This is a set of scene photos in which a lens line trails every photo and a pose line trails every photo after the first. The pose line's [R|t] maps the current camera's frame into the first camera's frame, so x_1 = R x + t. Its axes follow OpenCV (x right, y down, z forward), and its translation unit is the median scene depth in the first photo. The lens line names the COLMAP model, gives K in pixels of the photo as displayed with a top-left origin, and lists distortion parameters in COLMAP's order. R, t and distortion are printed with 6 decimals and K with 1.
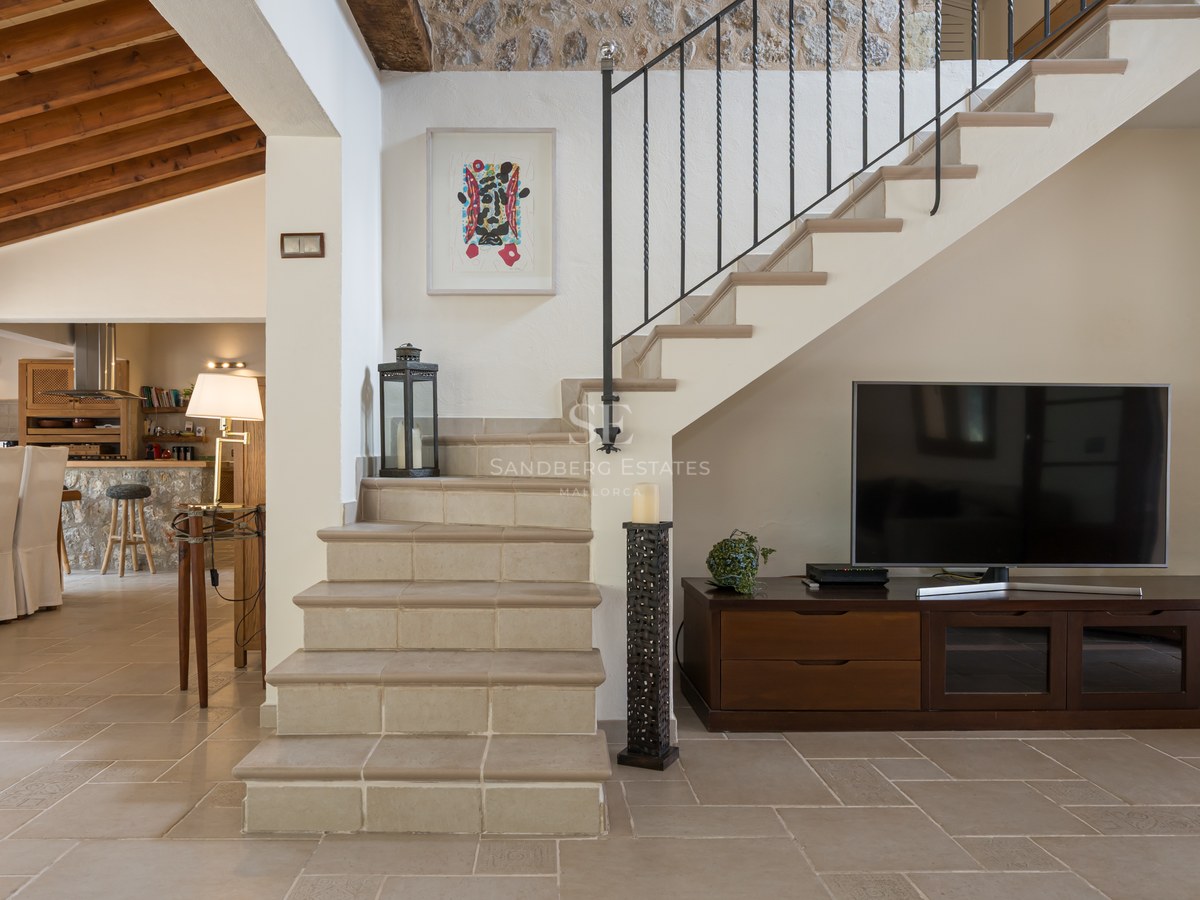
lens RADIAL K [[894.3, 0, 551.1], [0, 894.3, 458.5], [0, 0, 1]] dist [0.004656, 0.002896]
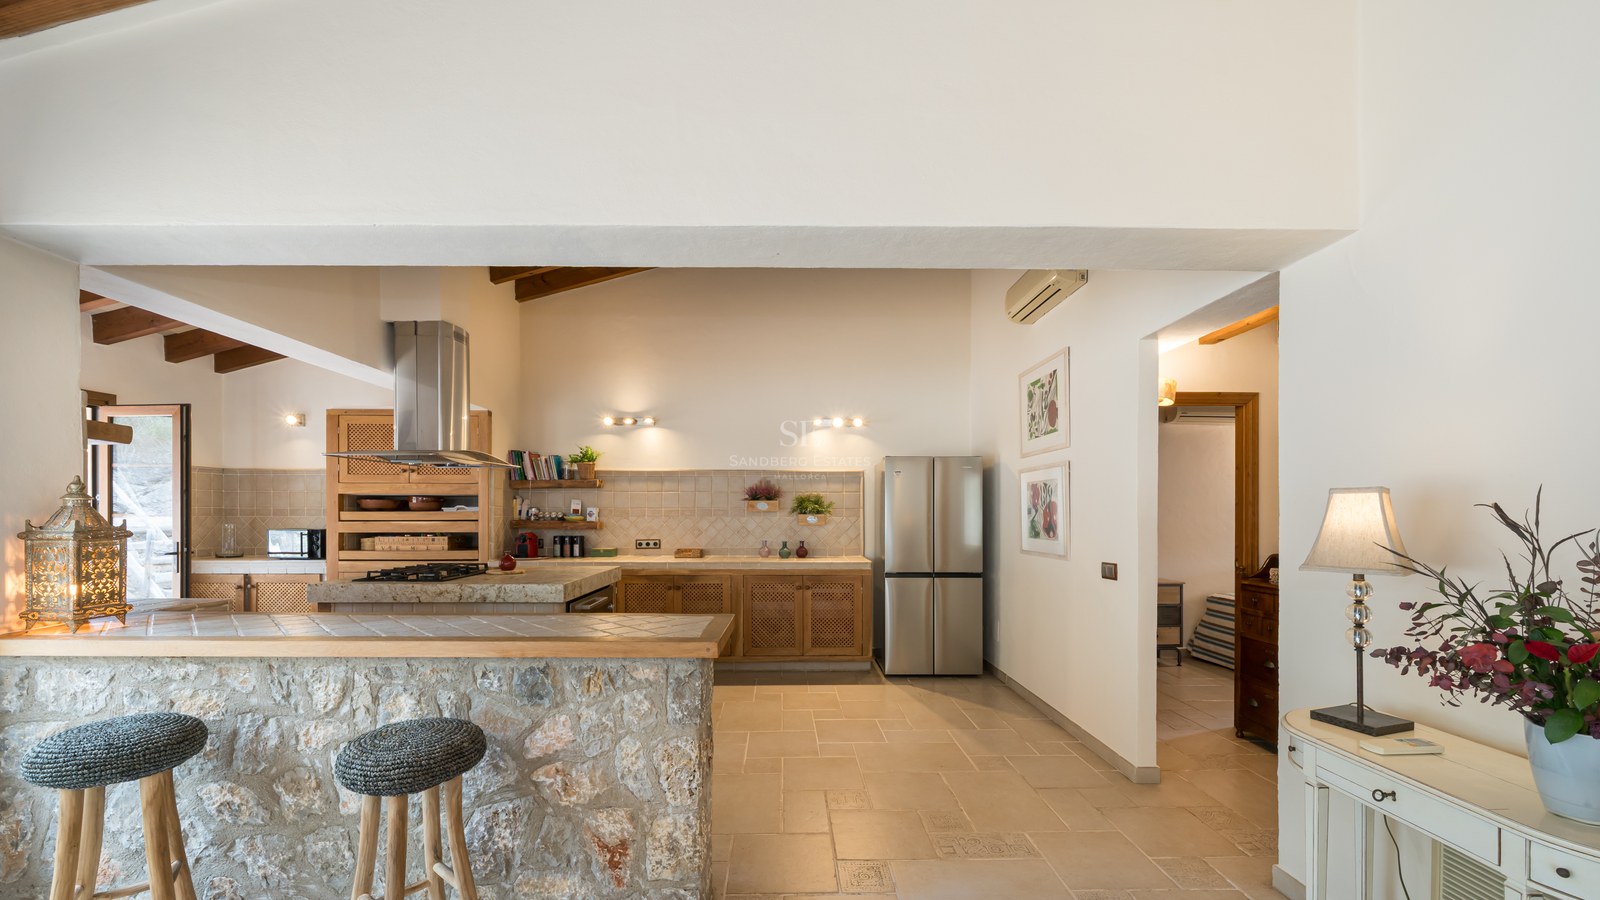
lens RADIAL K [[626.8, 0, 798.2], [0, 626.8, 517.3], [0, 0, 1]] dist [-0.002167, -0.000183]
pose [[0.999879, 0.001001, 0.015513, -0.276048], [-0.001067, 0.999990, 0.004268, -0.035392], [-0.015508, -0.004284, 0.999871, 0.584424]]
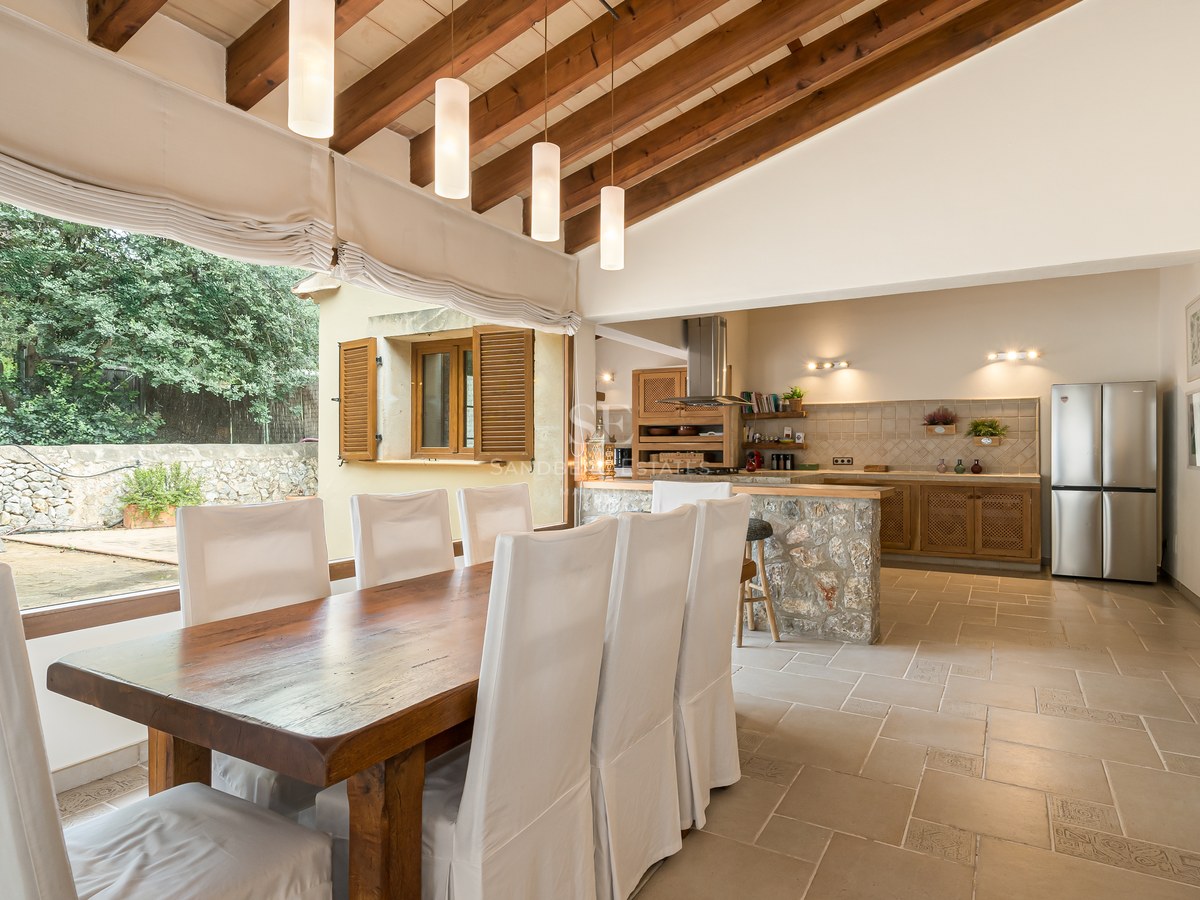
lens RADIAL K [[688.9, 0, 642.3], [0, 688.9, 446.3], [0, 0, 1]] dist [0.001851, 0.000787]
pose [[0.877865, 0.000487, -0.478908, -0.224354], [-0.001423, 0.999998, -0.001593, -0.023500], [0.478906, 0.002080, 0.877864, 0.338893]]
